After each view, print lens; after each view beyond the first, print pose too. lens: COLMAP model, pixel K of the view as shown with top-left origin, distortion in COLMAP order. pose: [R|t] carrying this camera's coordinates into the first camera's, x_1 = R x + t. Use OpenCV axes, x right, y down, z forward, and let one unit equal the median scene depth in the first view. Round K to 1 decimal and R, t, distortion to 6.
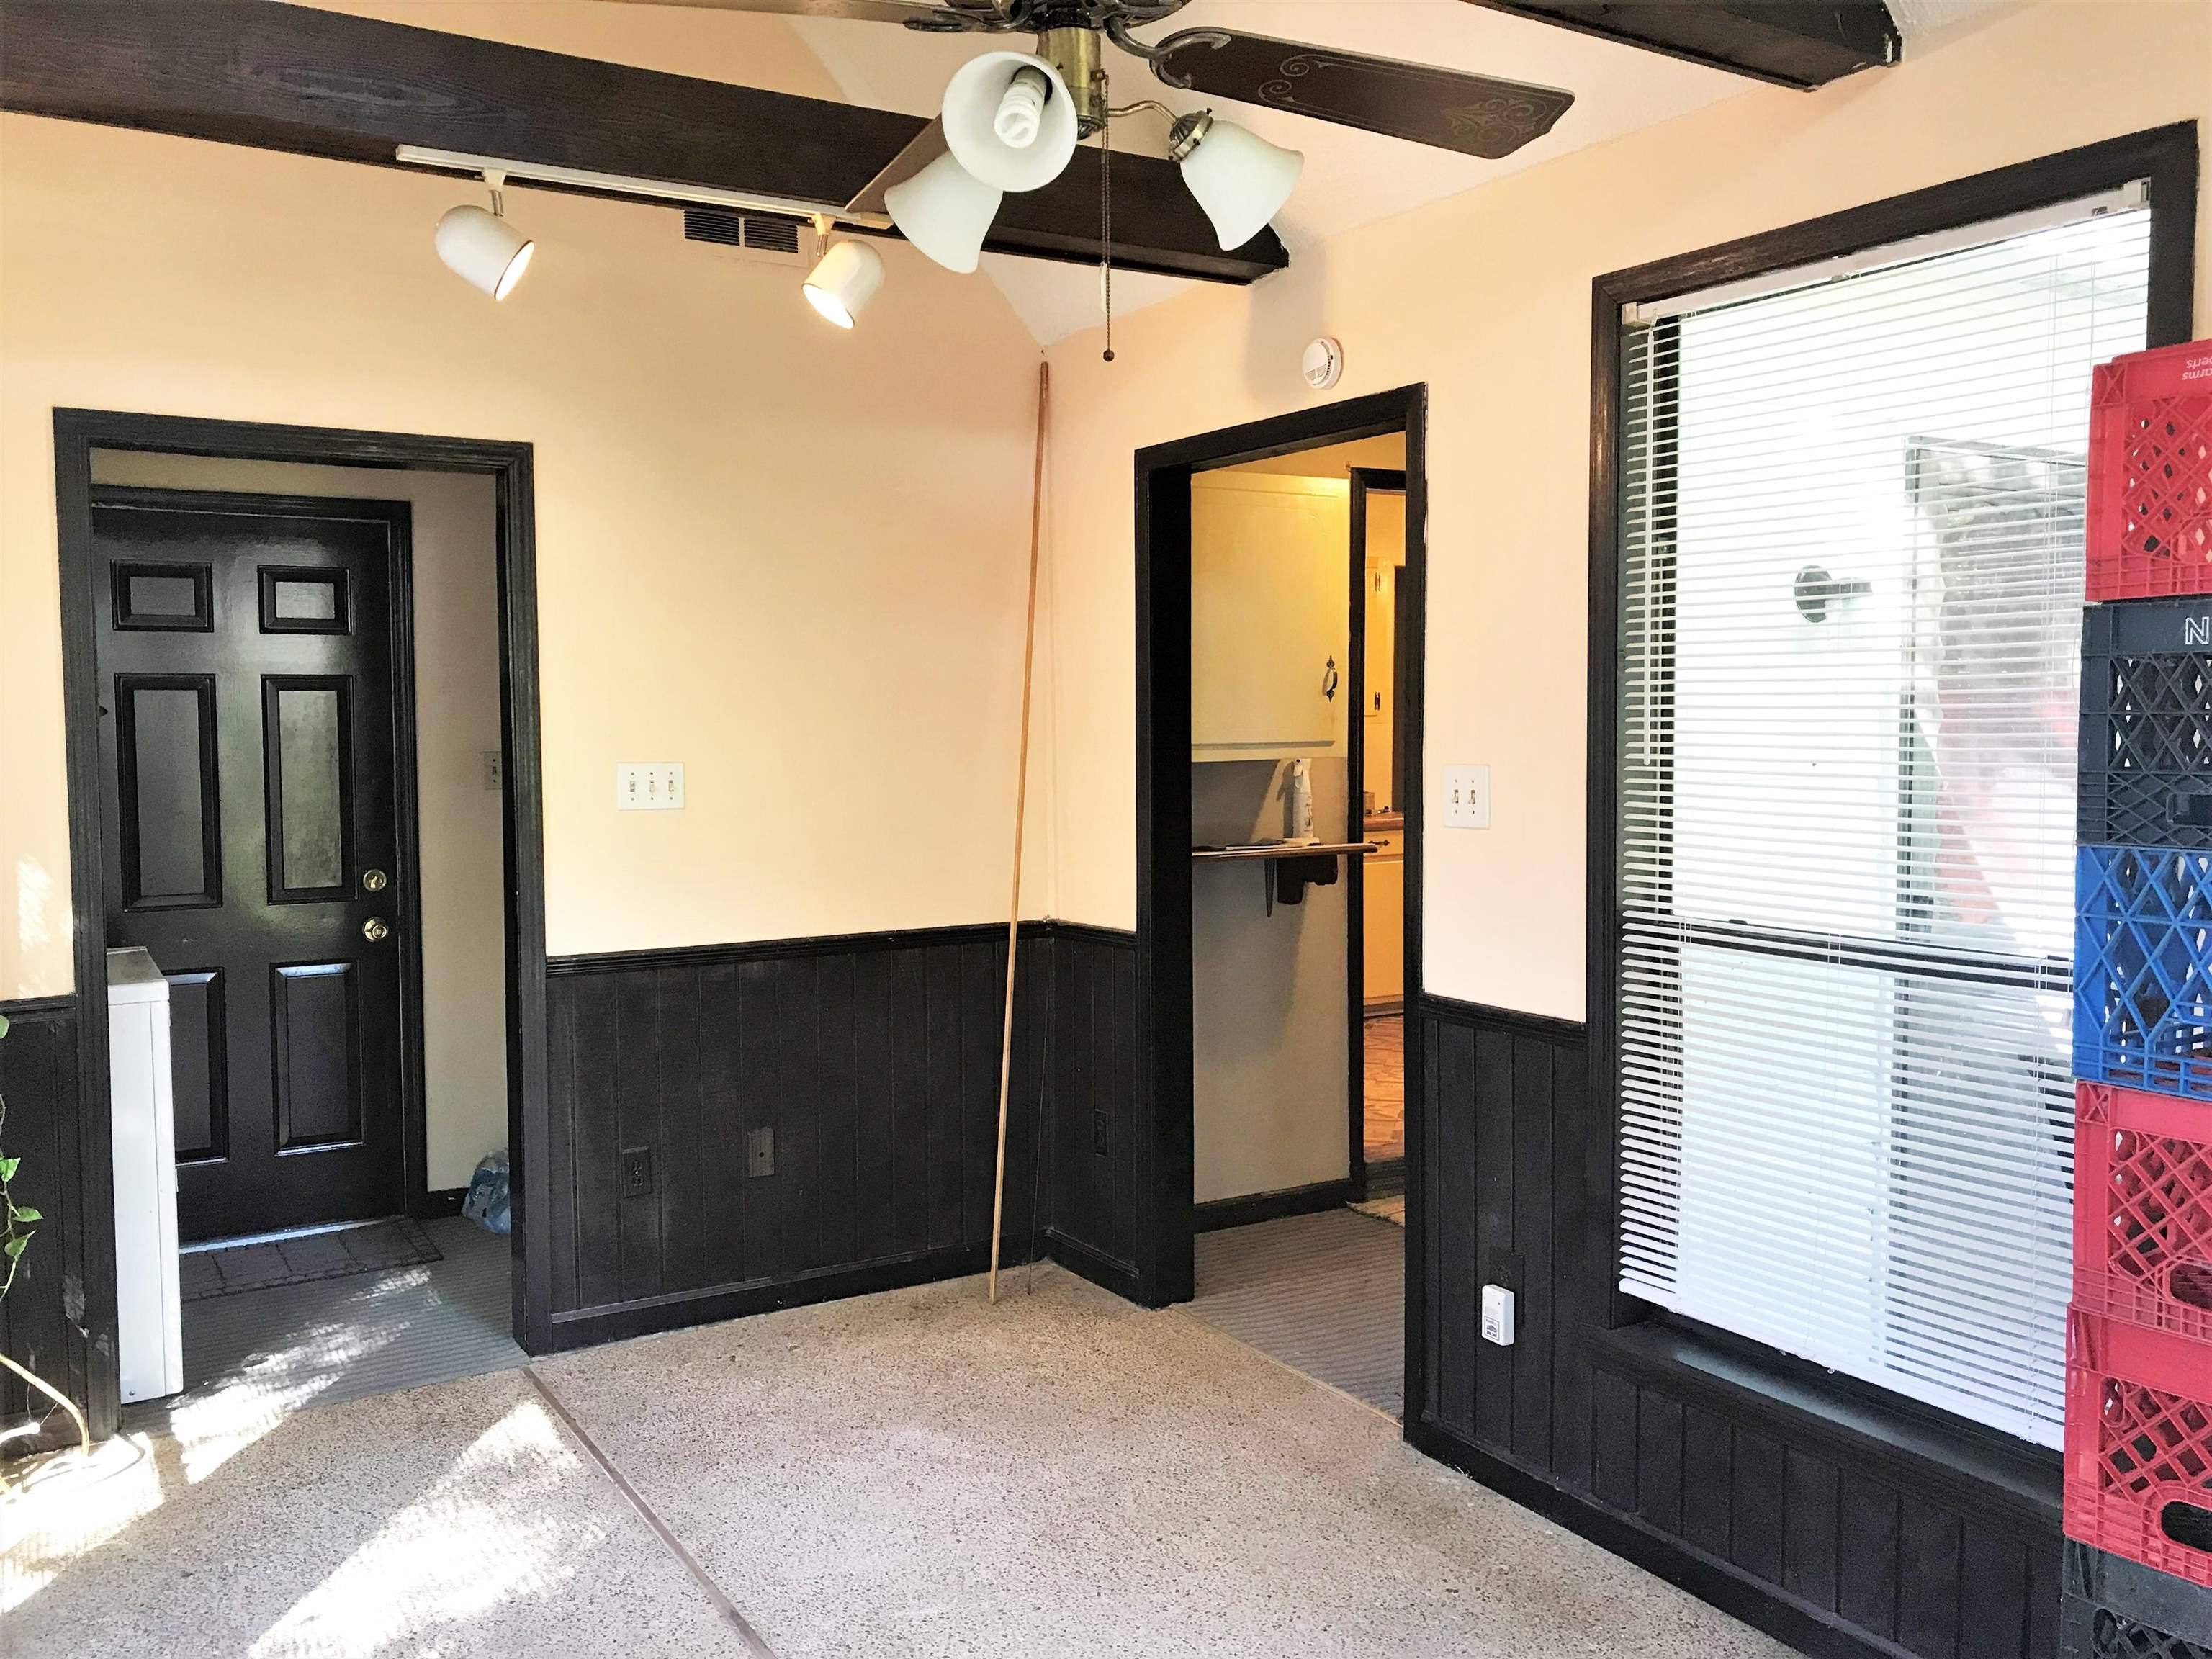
lens RADIAL K [[1805.3, 0, 1085.5], [0, 1805.3, 819.7], [0, 0, 1]] dist [0.007943, 0.012194]
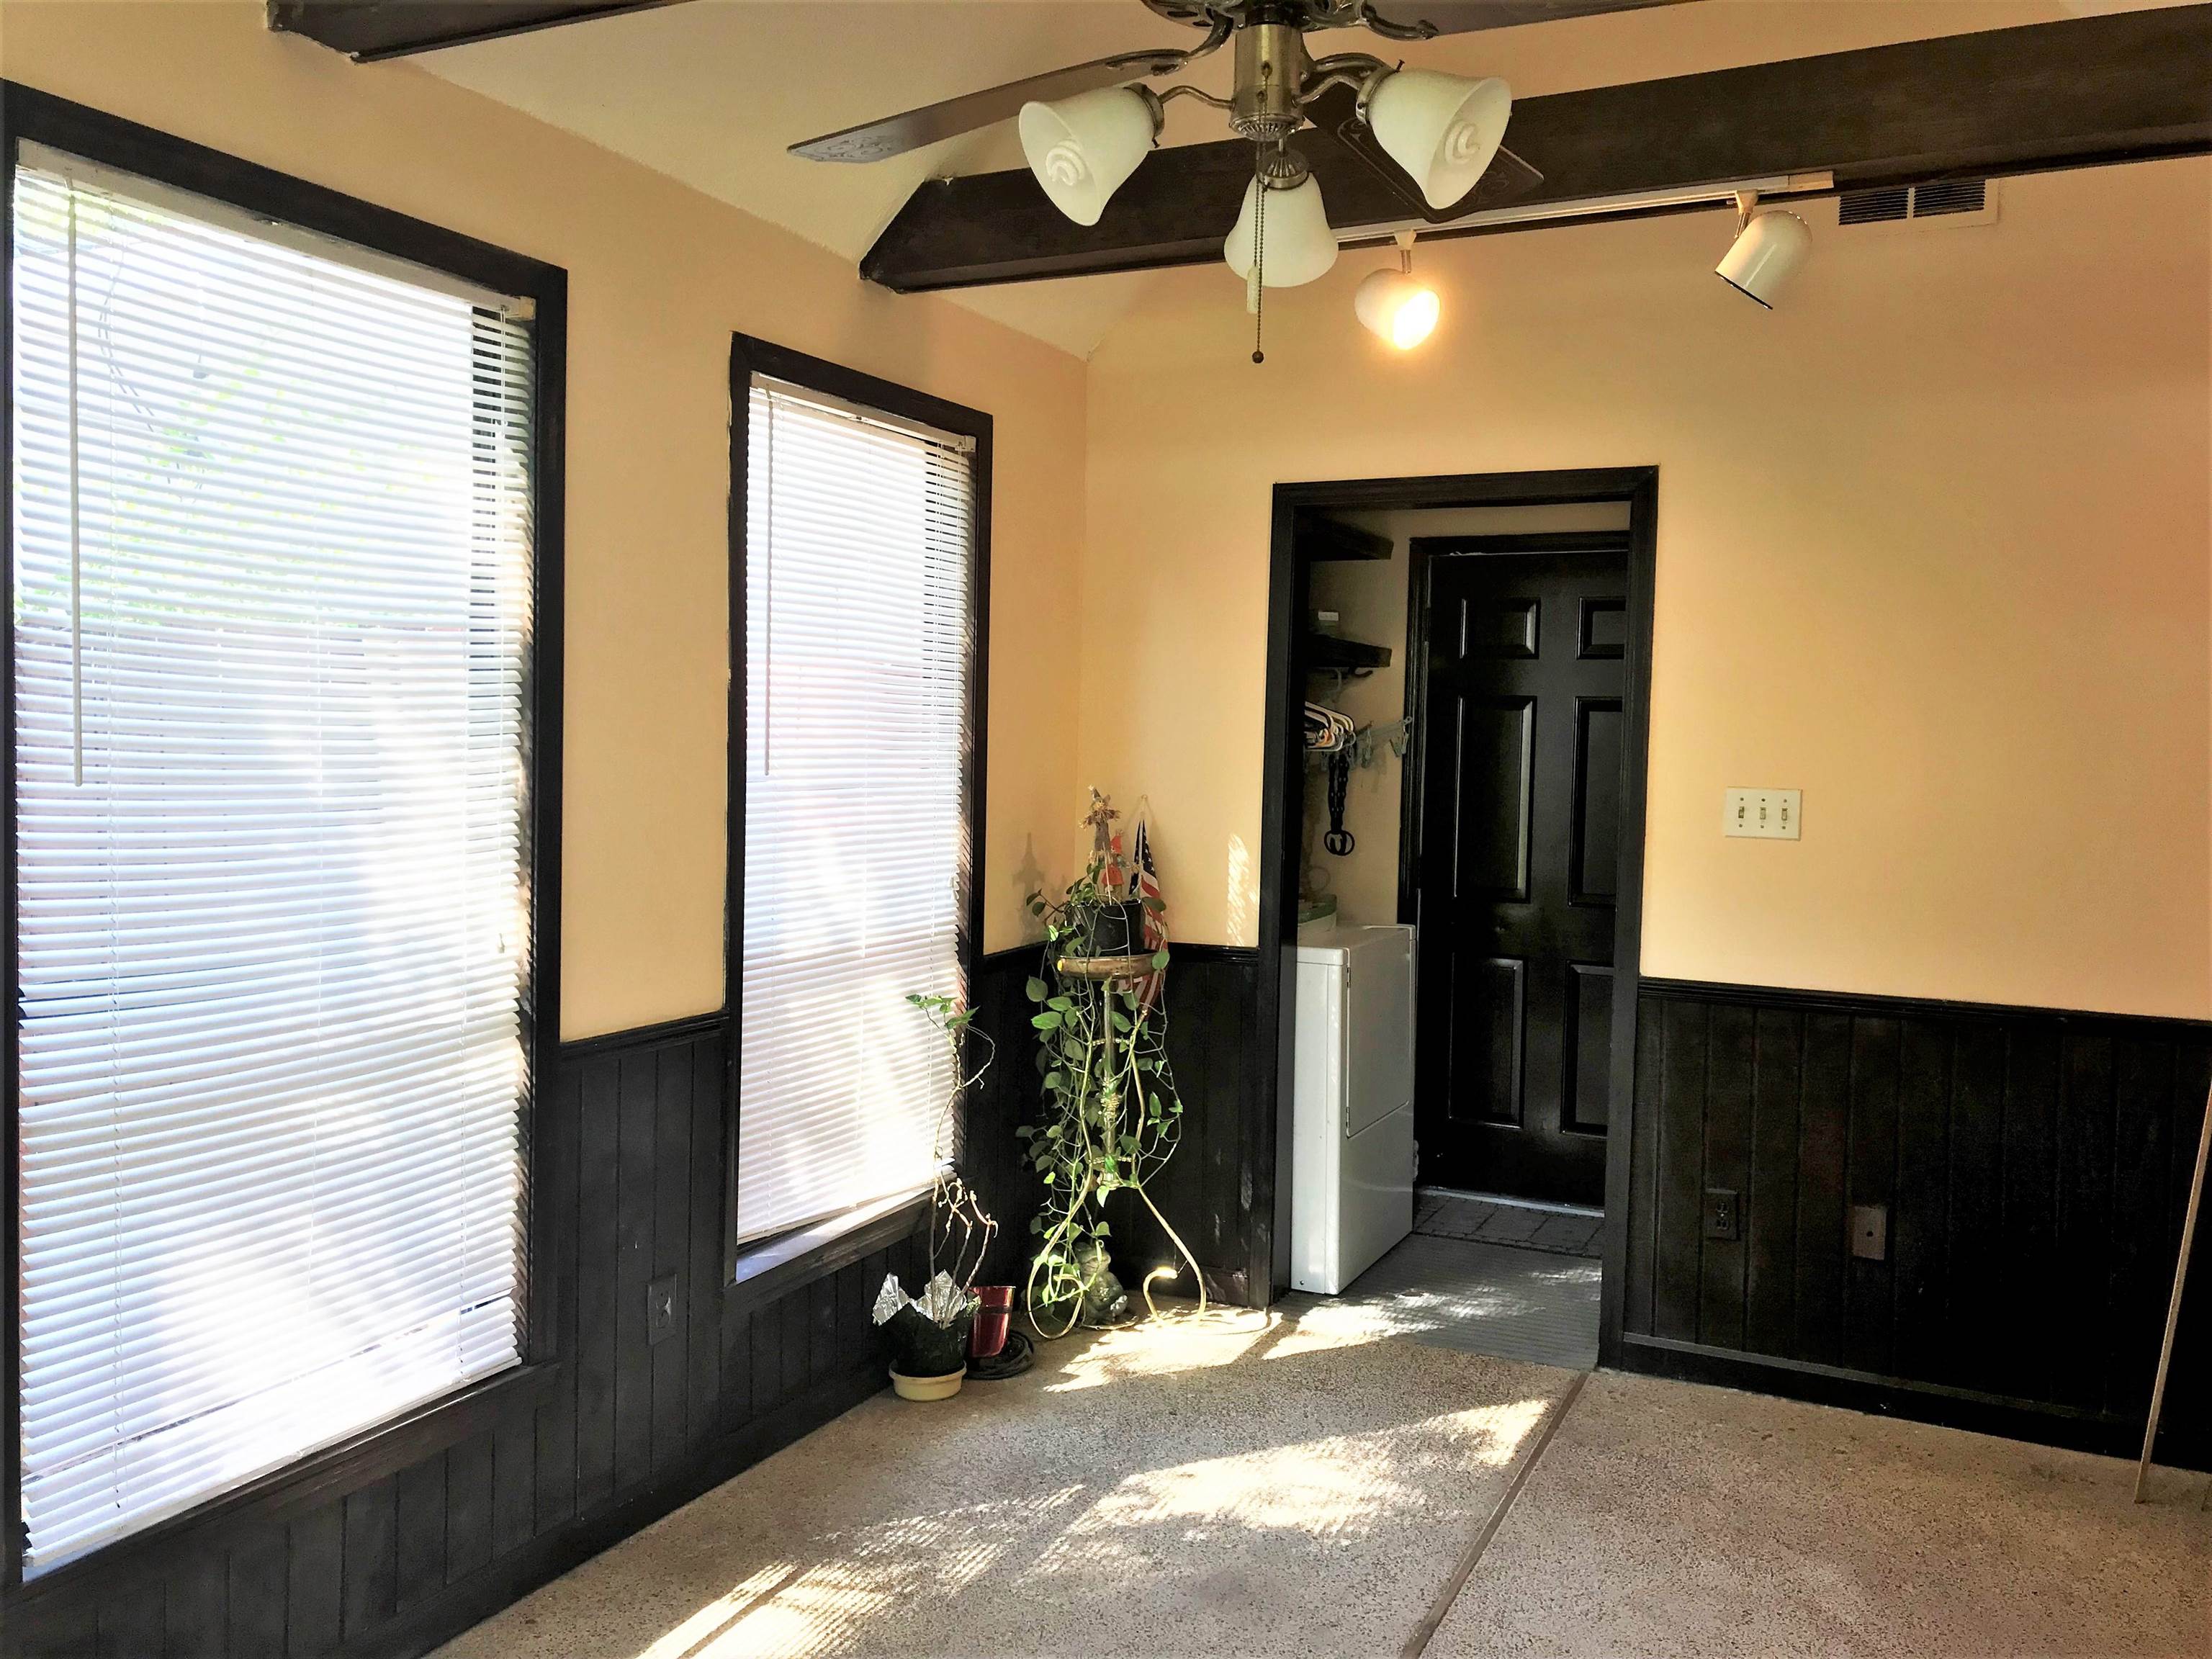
lens RADIAL K [[1791.9, 0, 1102.7], [0, 1791.9, 804.6], [0, 0, 1]] dist [0.003317, 0.004326]
pose [[0.543323, 0.052724, -0.837866, 0.383066], [-0.075675, 0.997039, 0.013668, -0.010268], [0.836106, 0.055980, 0.545704, 0.208693]]
